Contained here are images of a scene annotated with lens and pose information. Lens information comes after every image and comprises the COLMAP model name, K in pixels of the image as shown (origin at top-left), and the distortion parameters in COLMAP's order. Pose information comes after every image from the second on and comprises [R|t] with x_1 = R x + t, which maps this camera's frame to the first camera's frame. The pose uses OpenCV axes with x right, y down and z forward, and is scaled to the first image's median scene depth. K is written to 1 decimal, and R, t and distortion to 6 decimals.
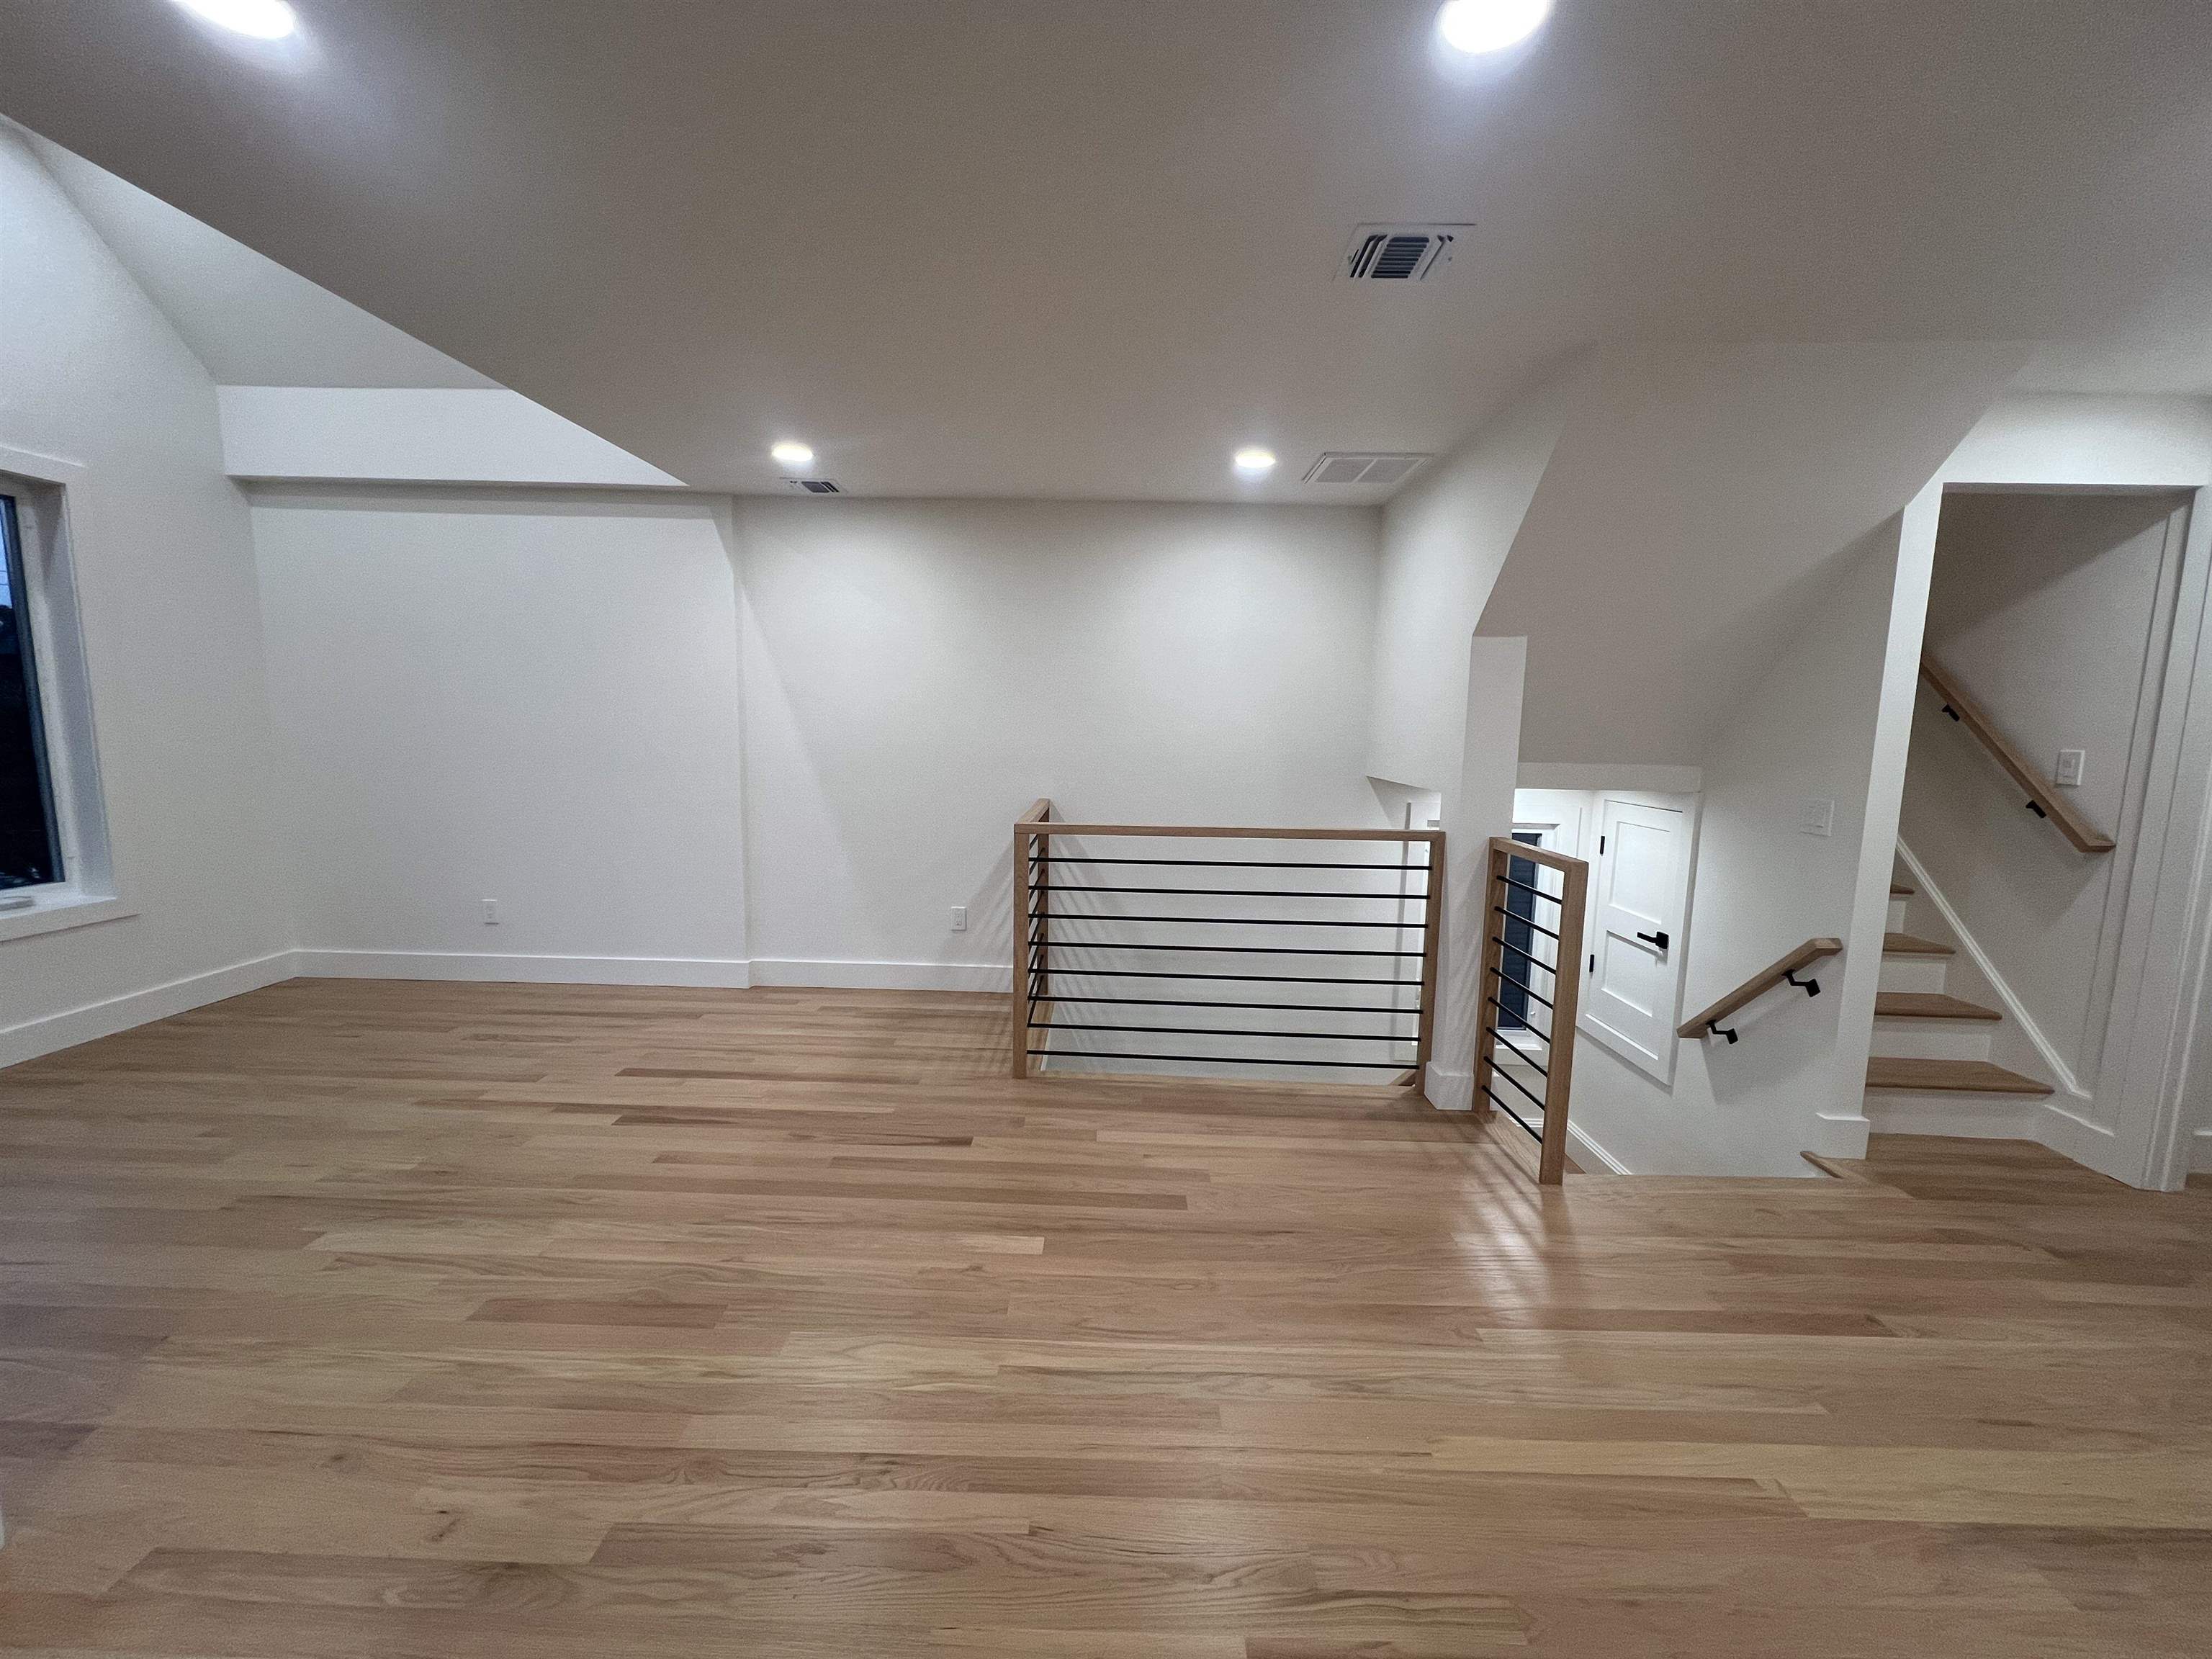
lens RADIAL K [[882.7, 0, 1101.2], [0, 882.7, 833.3], [0, 0, 1]] dist [-0.002504, 0.001043]
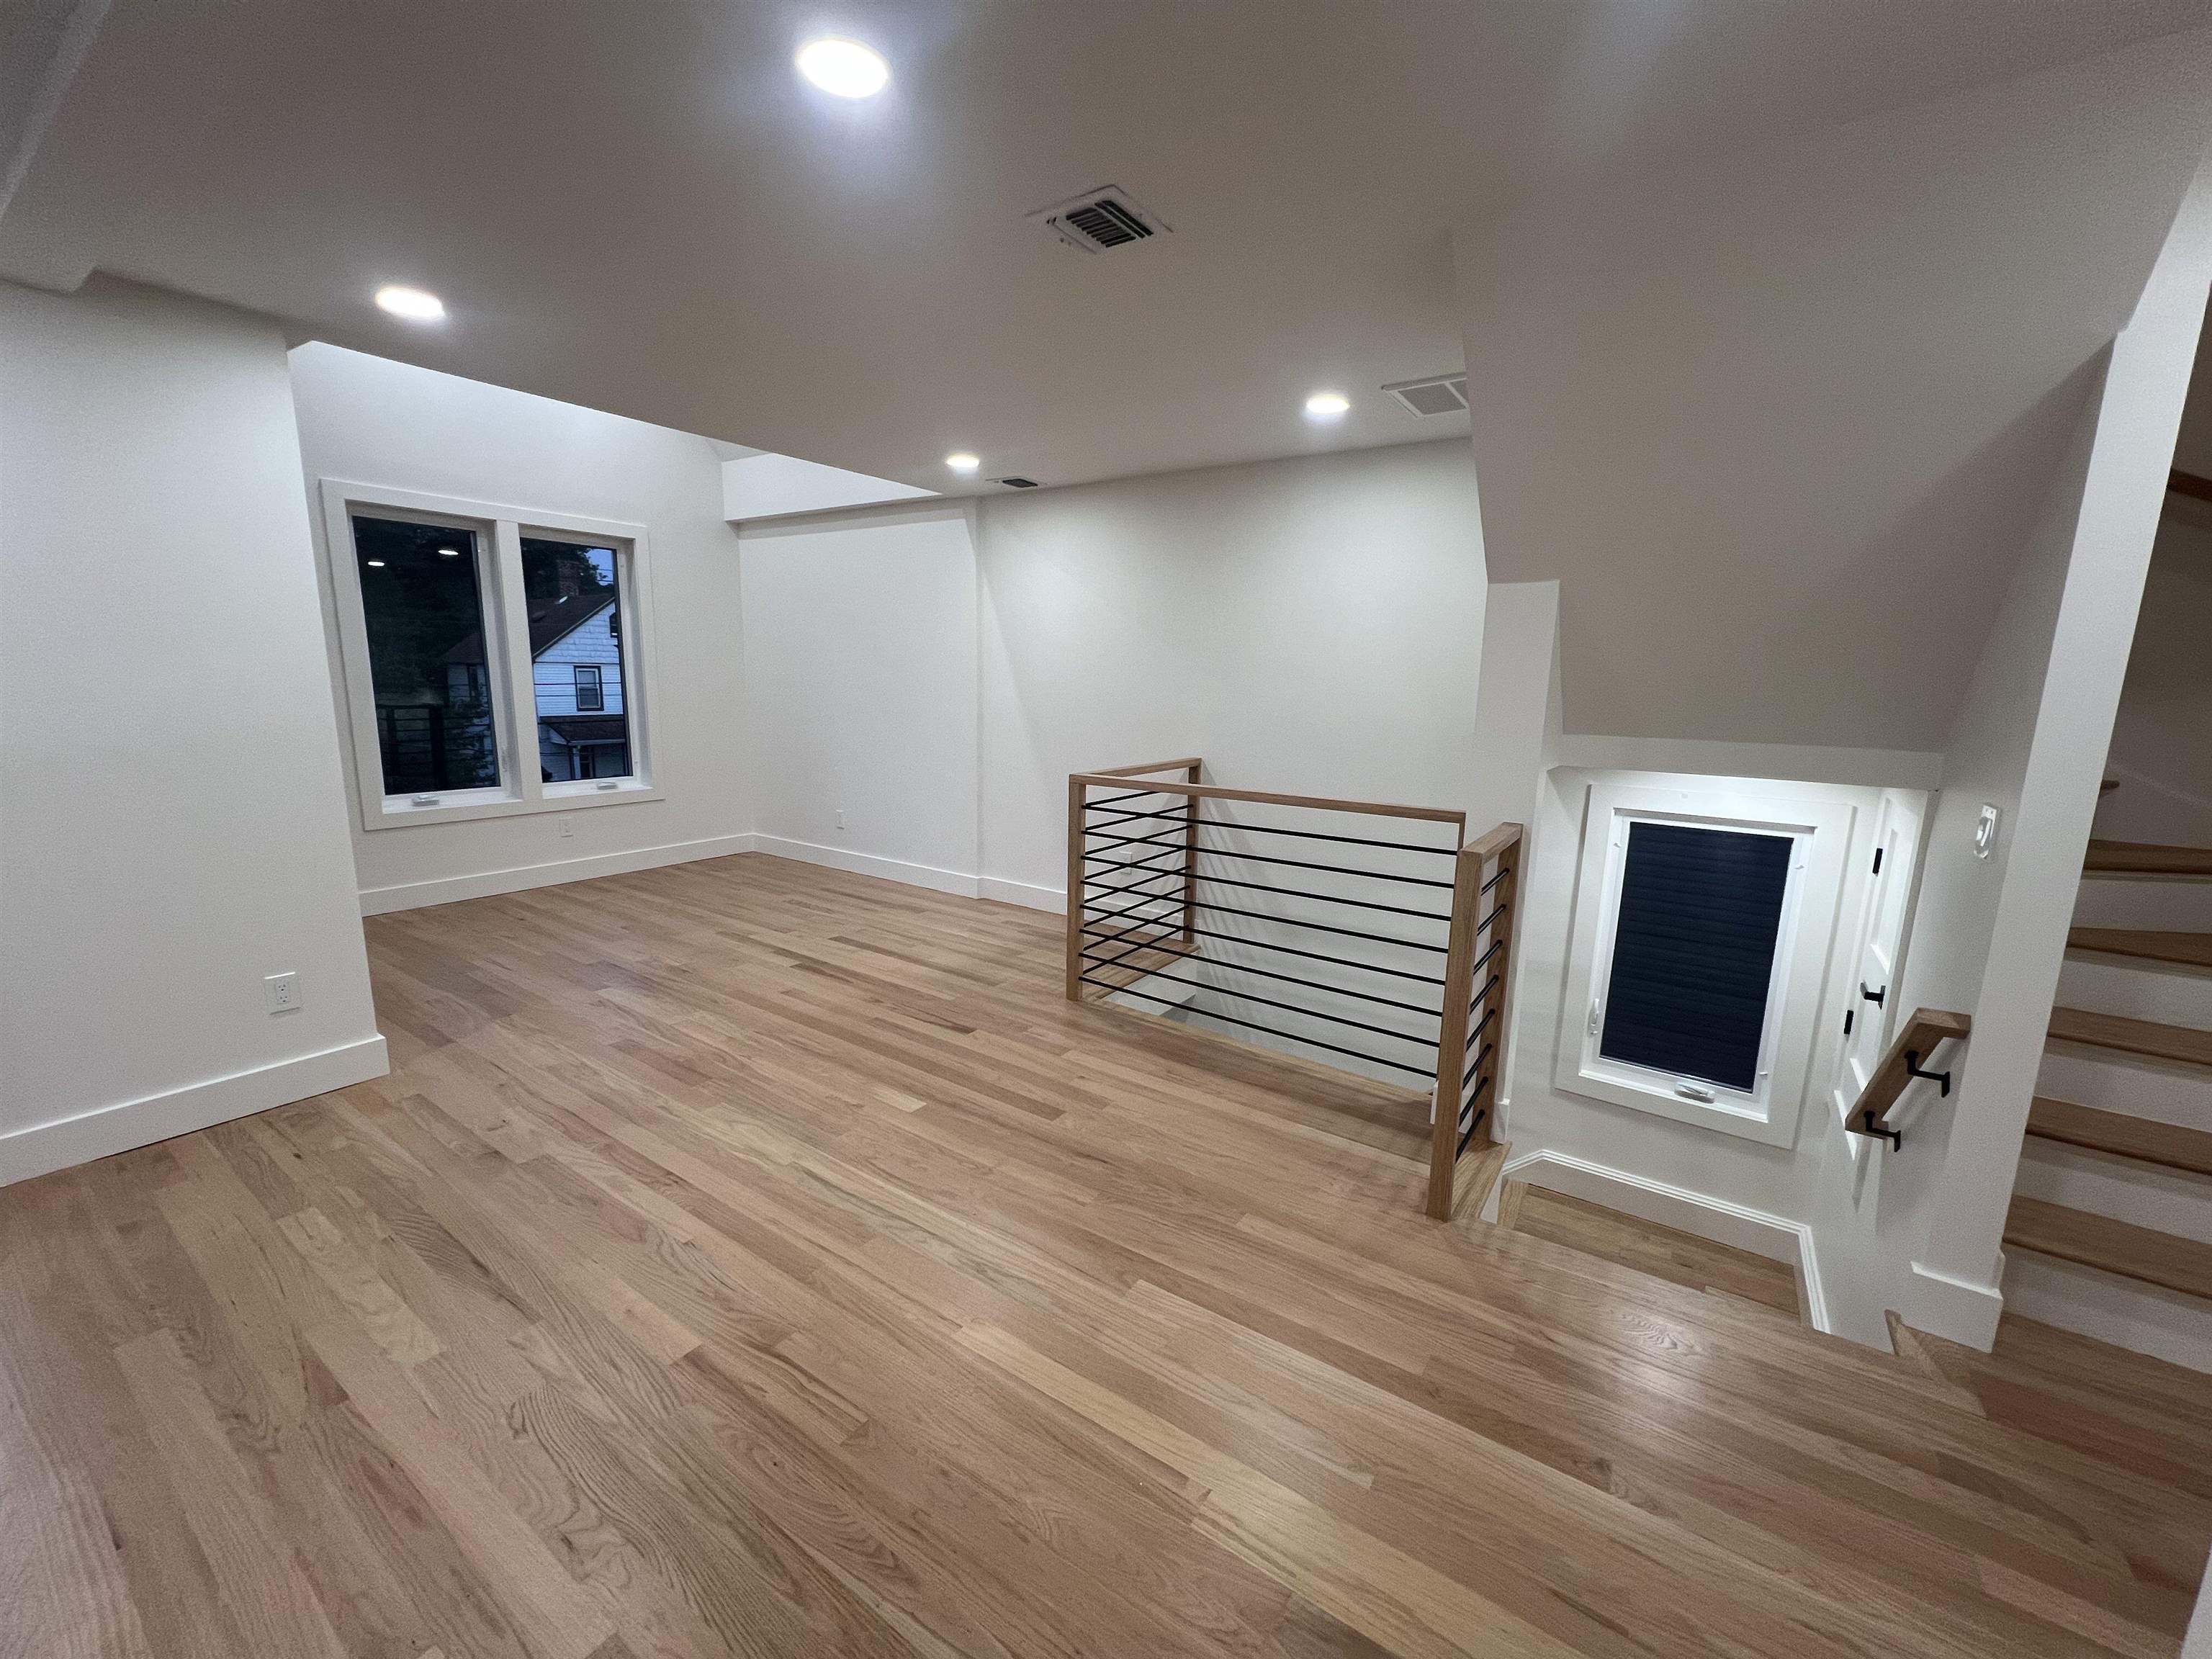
lens RADIAL K [[882.7, 0, 1102.4], [0, 882.7, 834.9], [0, 0, 1]] dist [-0.002504, 0.001043]
pose [[0.834399, 0.097393, -0.542488, 0.599587], [-0.075130, 0.995175, 0.063107, -0.008306], [0.546016, -0.011899, 0.837690, 0.083949]]
